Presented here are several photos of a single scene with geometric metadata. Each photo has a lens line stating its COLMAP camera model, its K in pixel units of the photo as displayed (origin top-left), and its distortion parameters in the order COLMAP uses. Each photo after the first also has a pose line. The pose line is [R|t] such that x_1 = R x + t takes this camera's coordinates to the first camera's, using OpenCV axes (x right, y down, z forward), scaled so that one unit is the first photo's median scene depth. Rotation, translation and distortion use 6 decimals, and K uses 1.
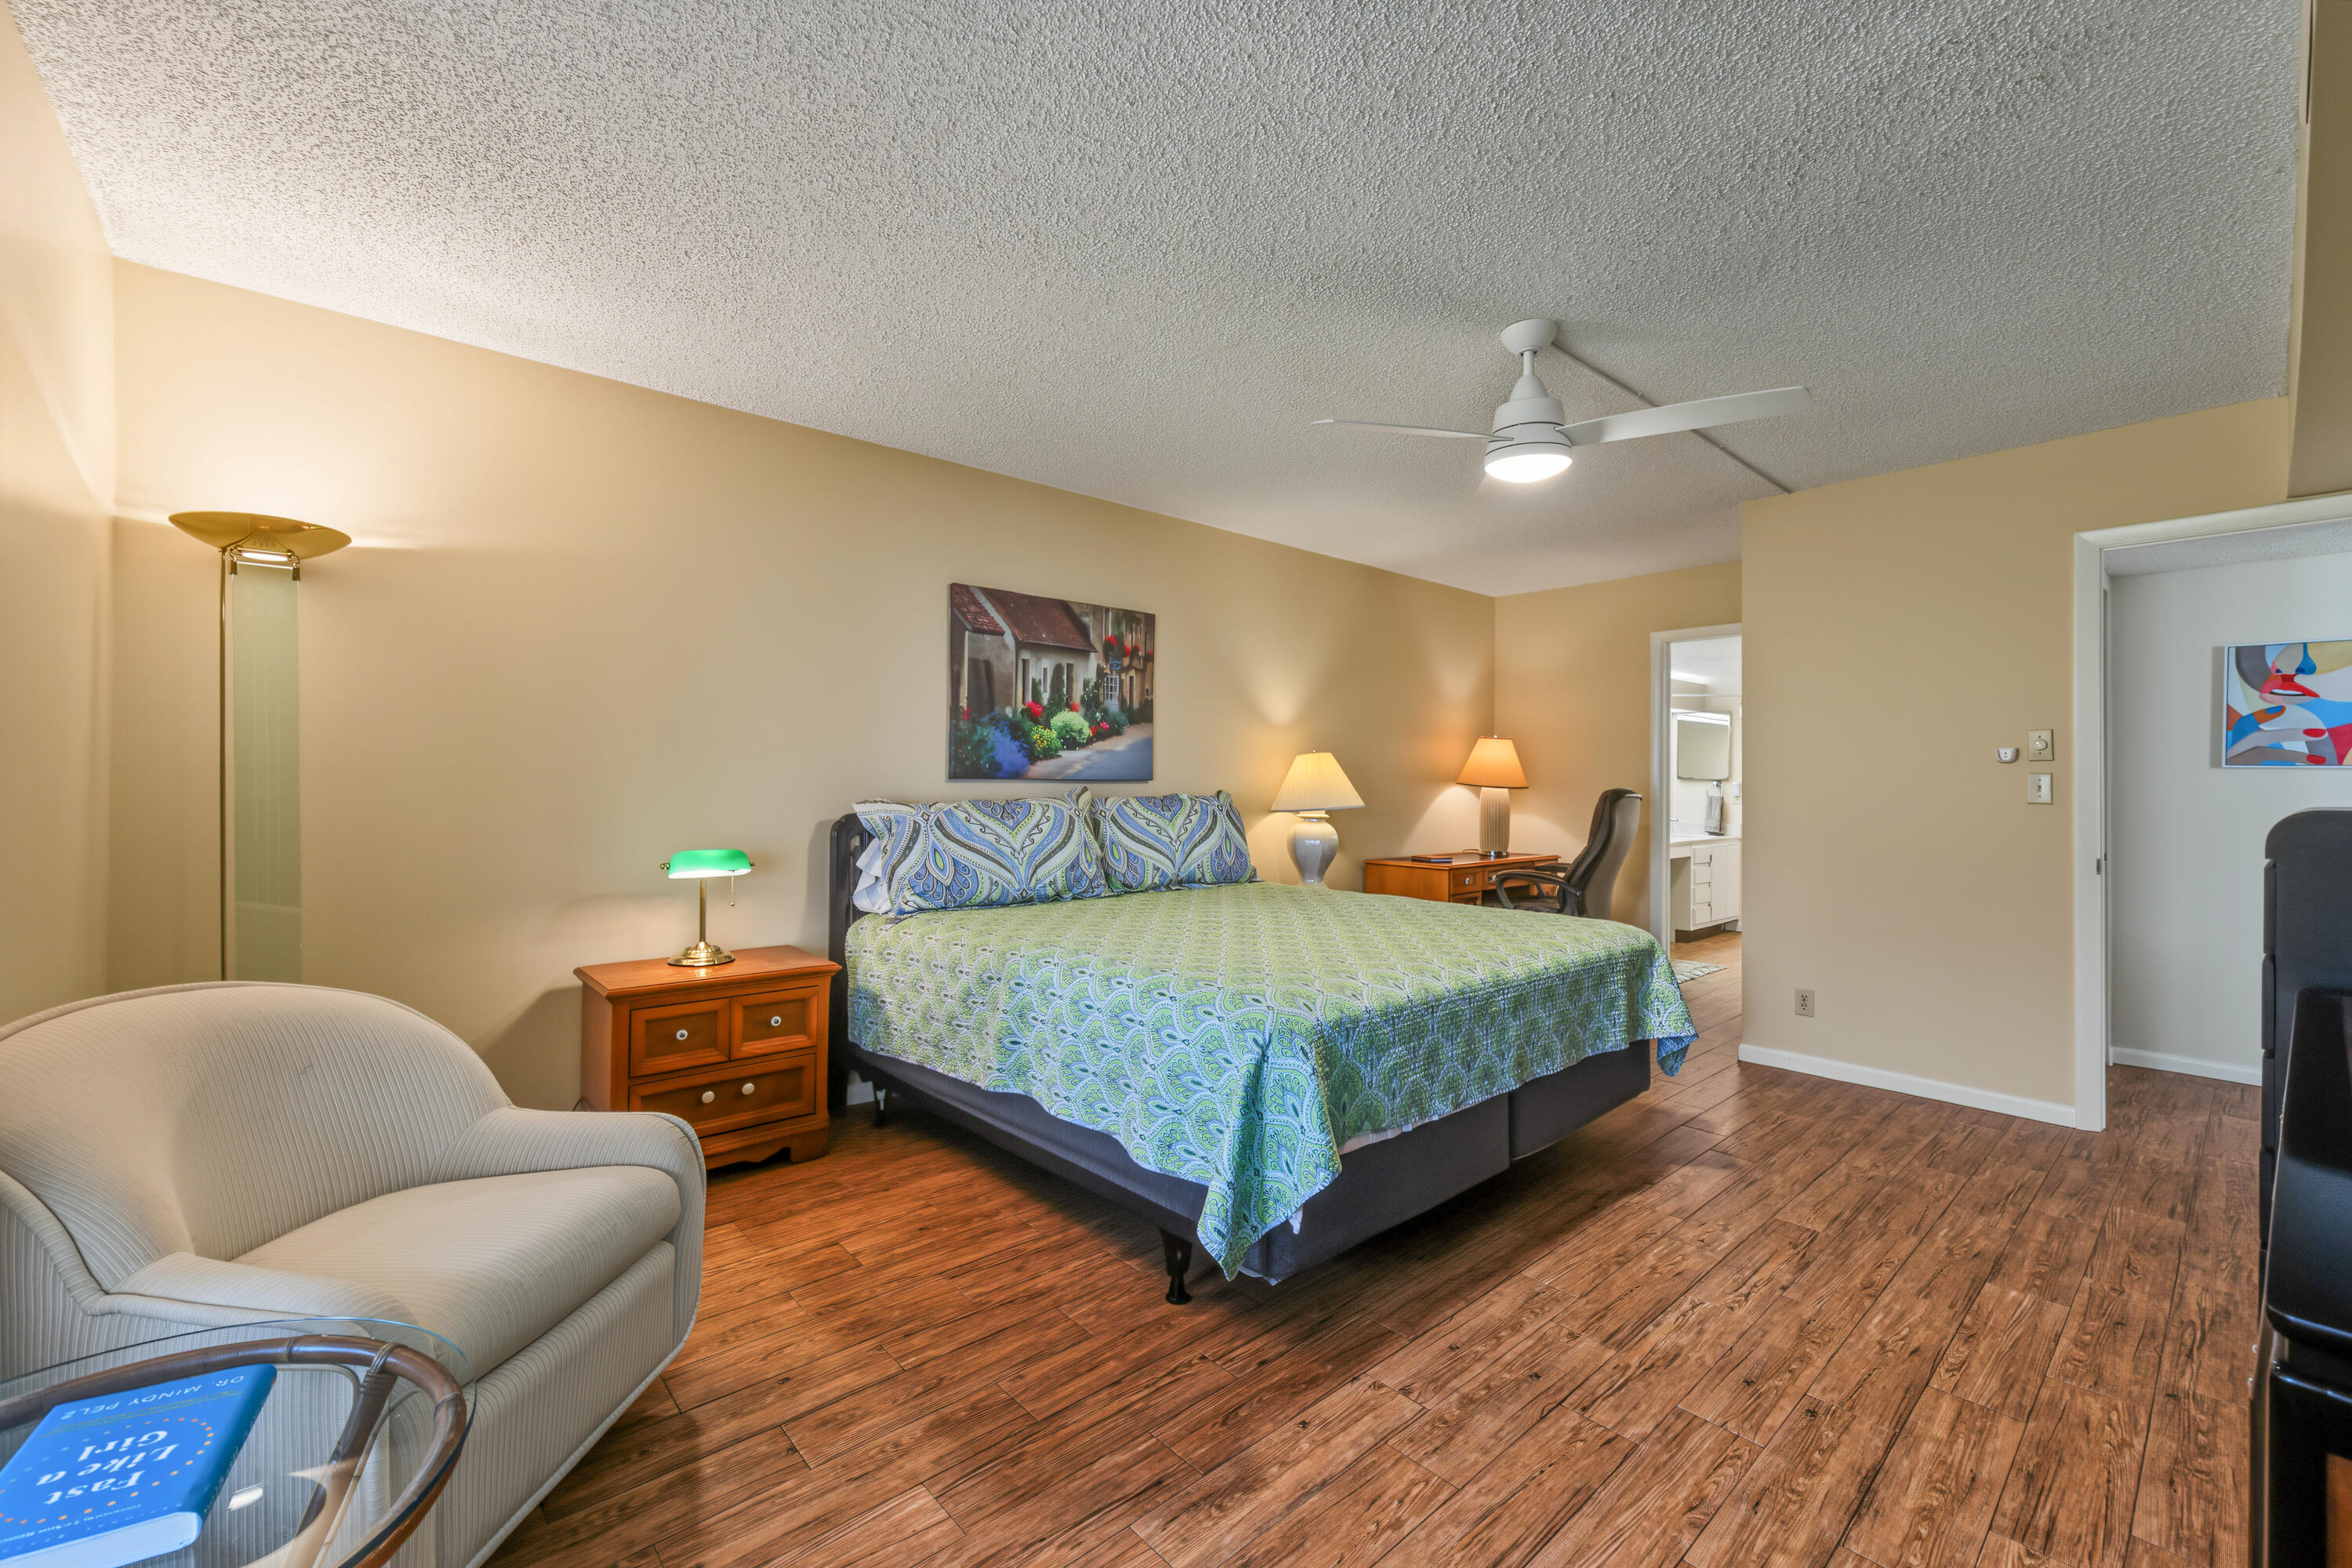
lens RADIAL K [[957.5, 0, 1180.1], [0, 957.5, 785.4], [0, 0, 1]] dist [0.000800, 0.000066]
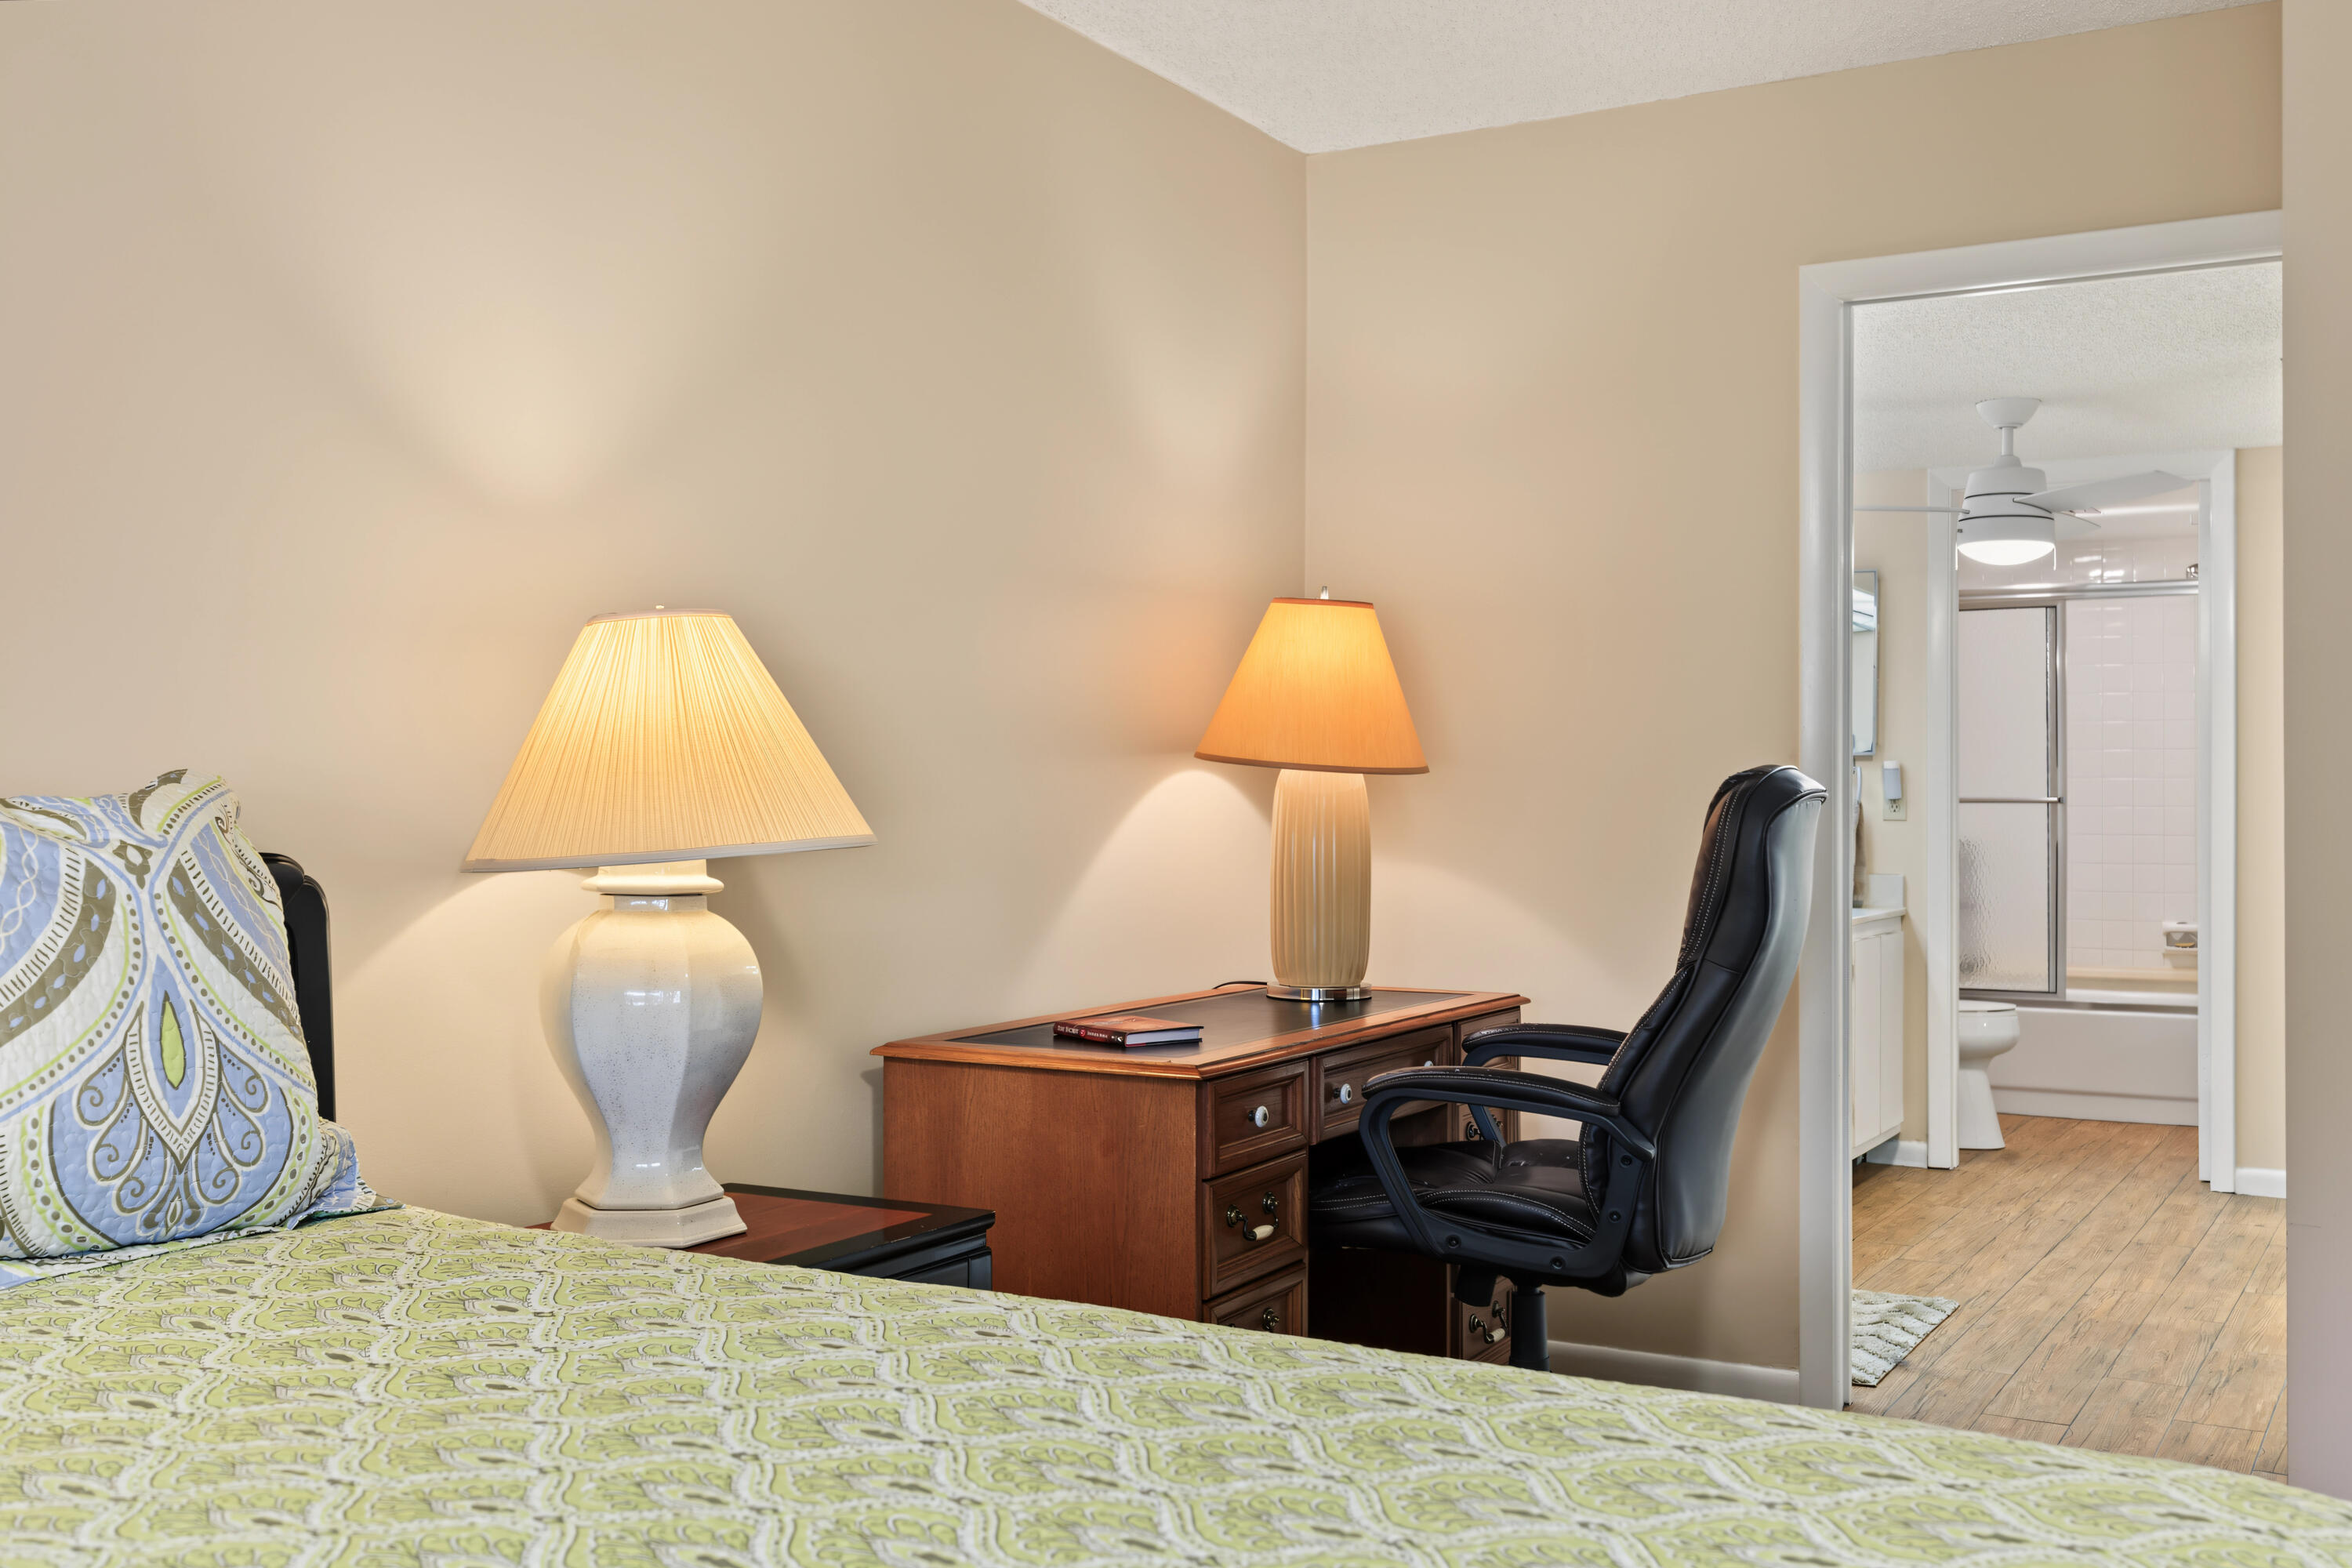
lens RADIAL K [[2268.8, 0, 1176.0], [0, 2268.8, 784.0], [0, 0, 1]] dist [0.016951, 0.002516]
pose [[0.951092, -0.007142, 0.308827, 0.105938], [0.008982, 0.999949, -0.004536, 0.012839], [-0.308778, 0.007088, 0.951108, 0.510665]]
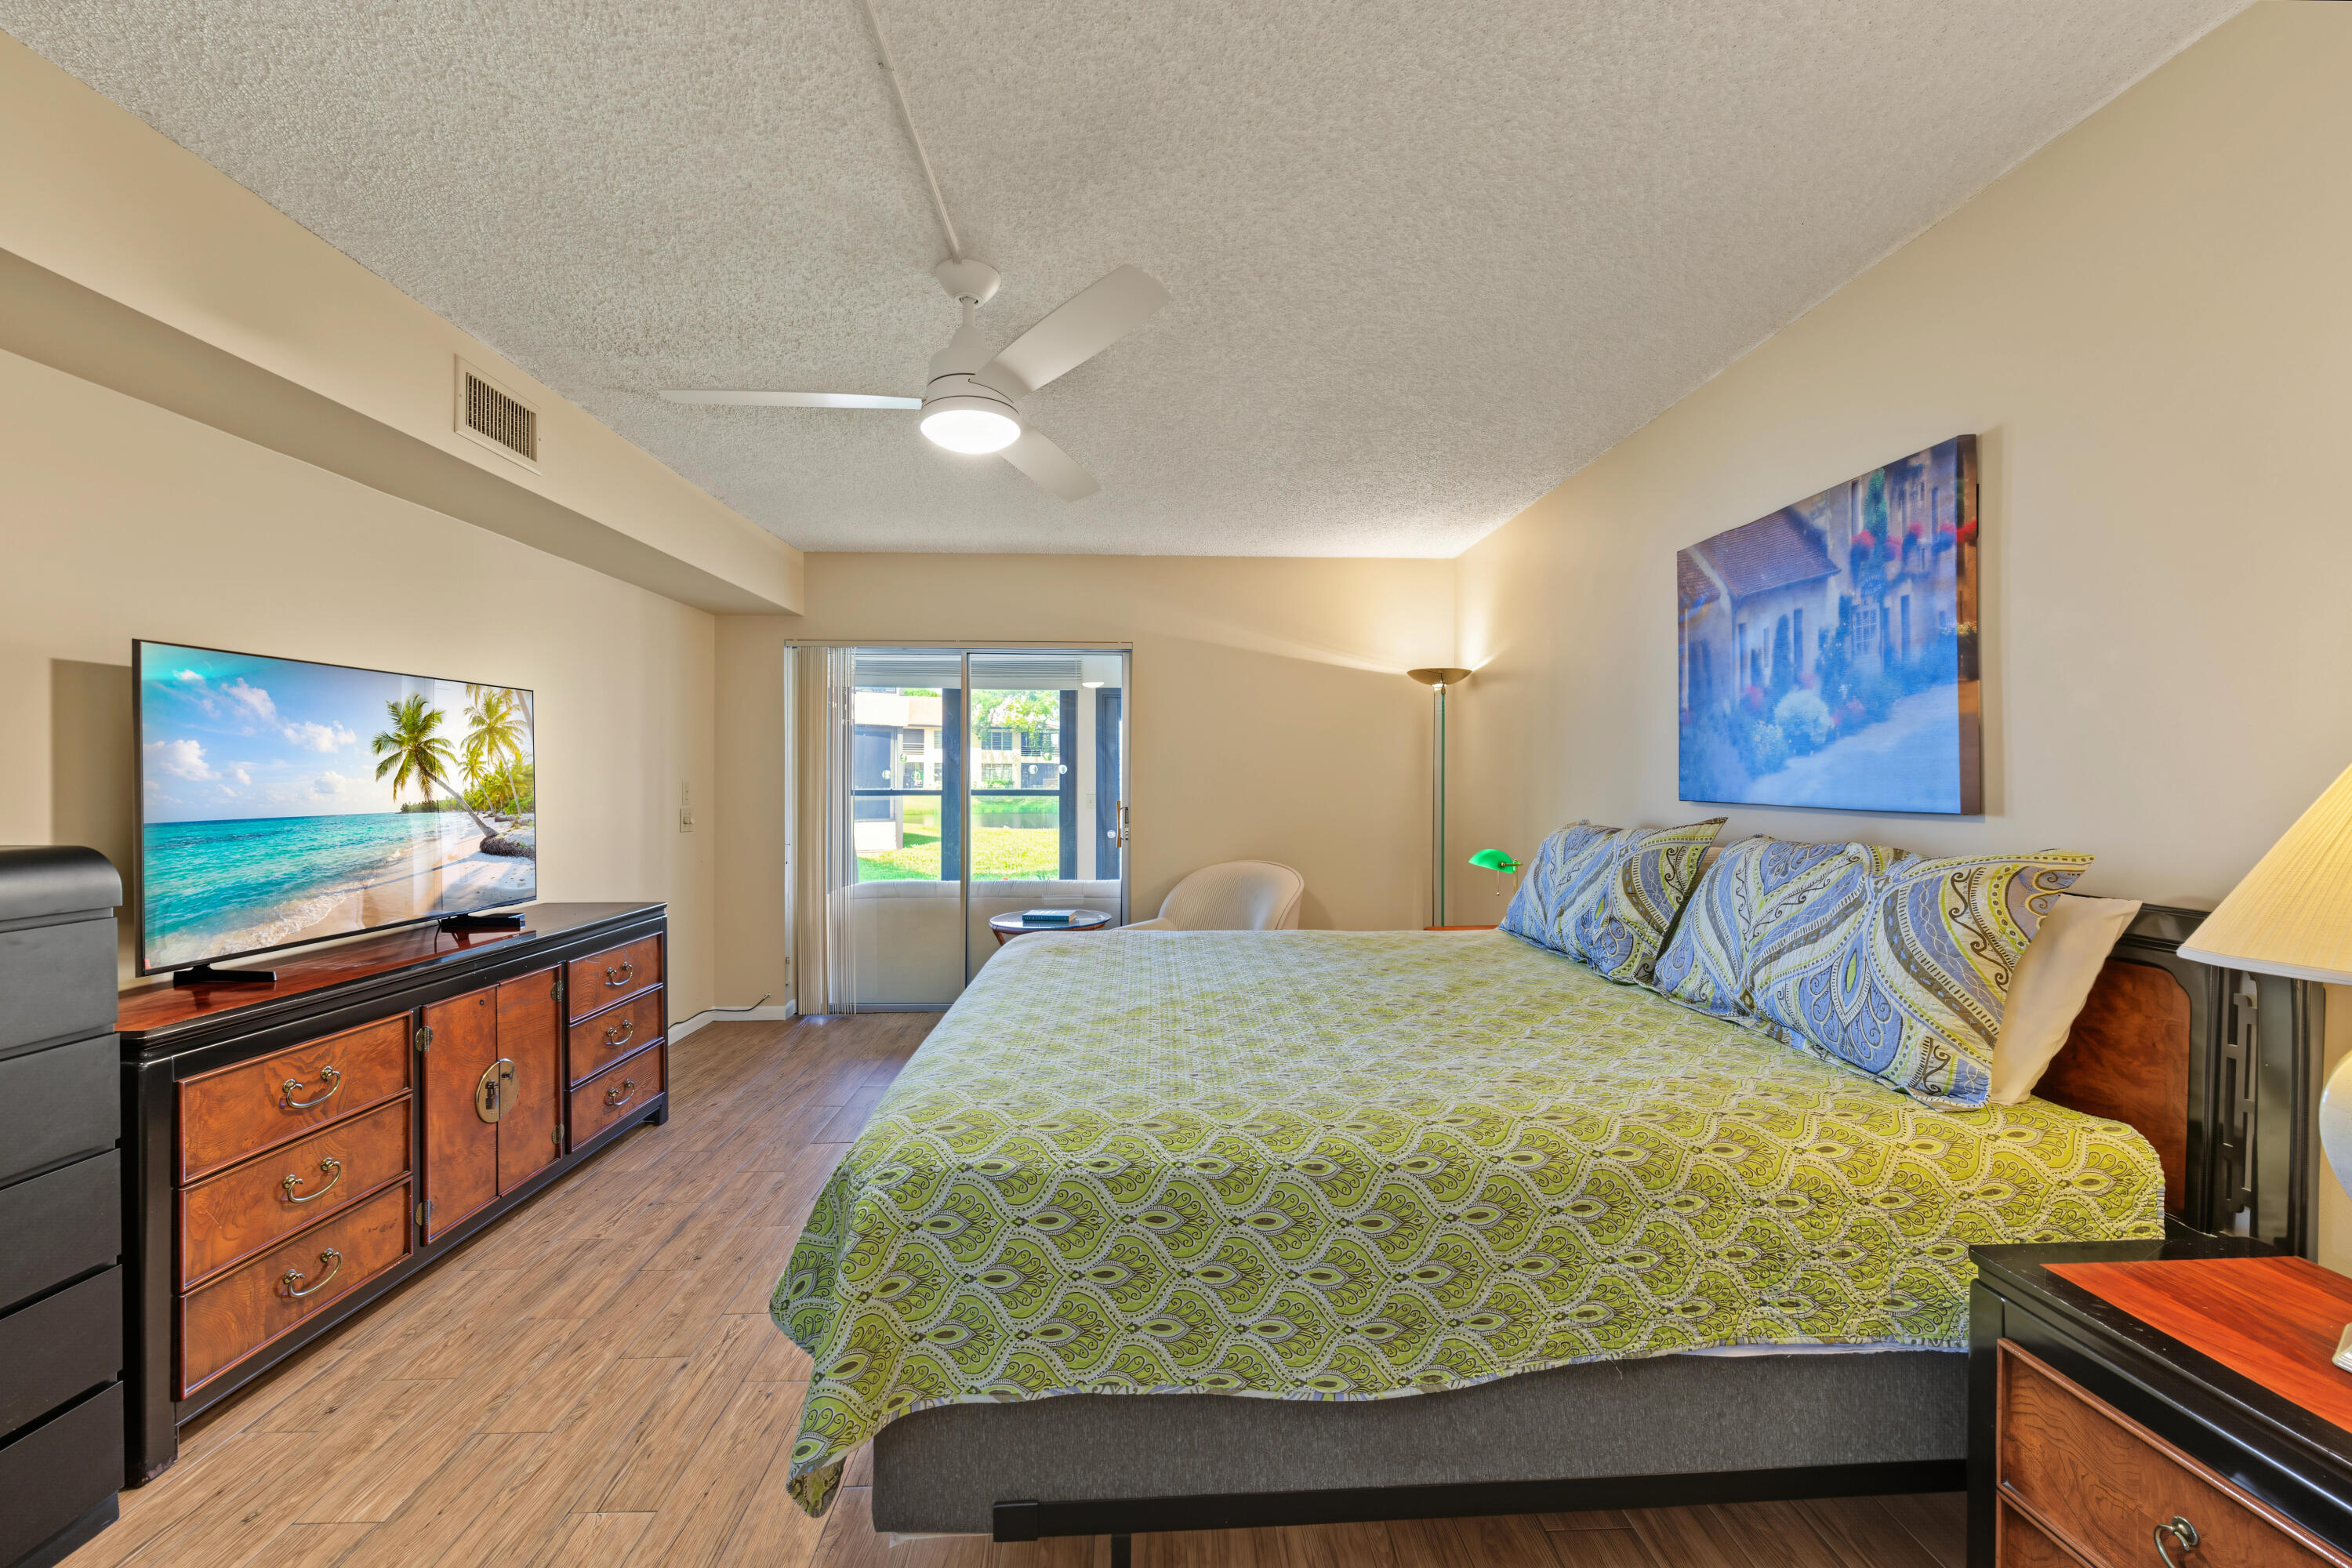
lens RADIAL K [[957.5, 0, 1180.1], [0, 957.5, 785.4], [0, 0, 1]] dist [0.000800, 0.000066]
pose [[-0.632567, 0.002345, -0.774502, 0.573503], [-0.009211, 0.999902, 0.010550, -0.021818], [0.774451, 0.013808, -0.632483, 1.070573]]
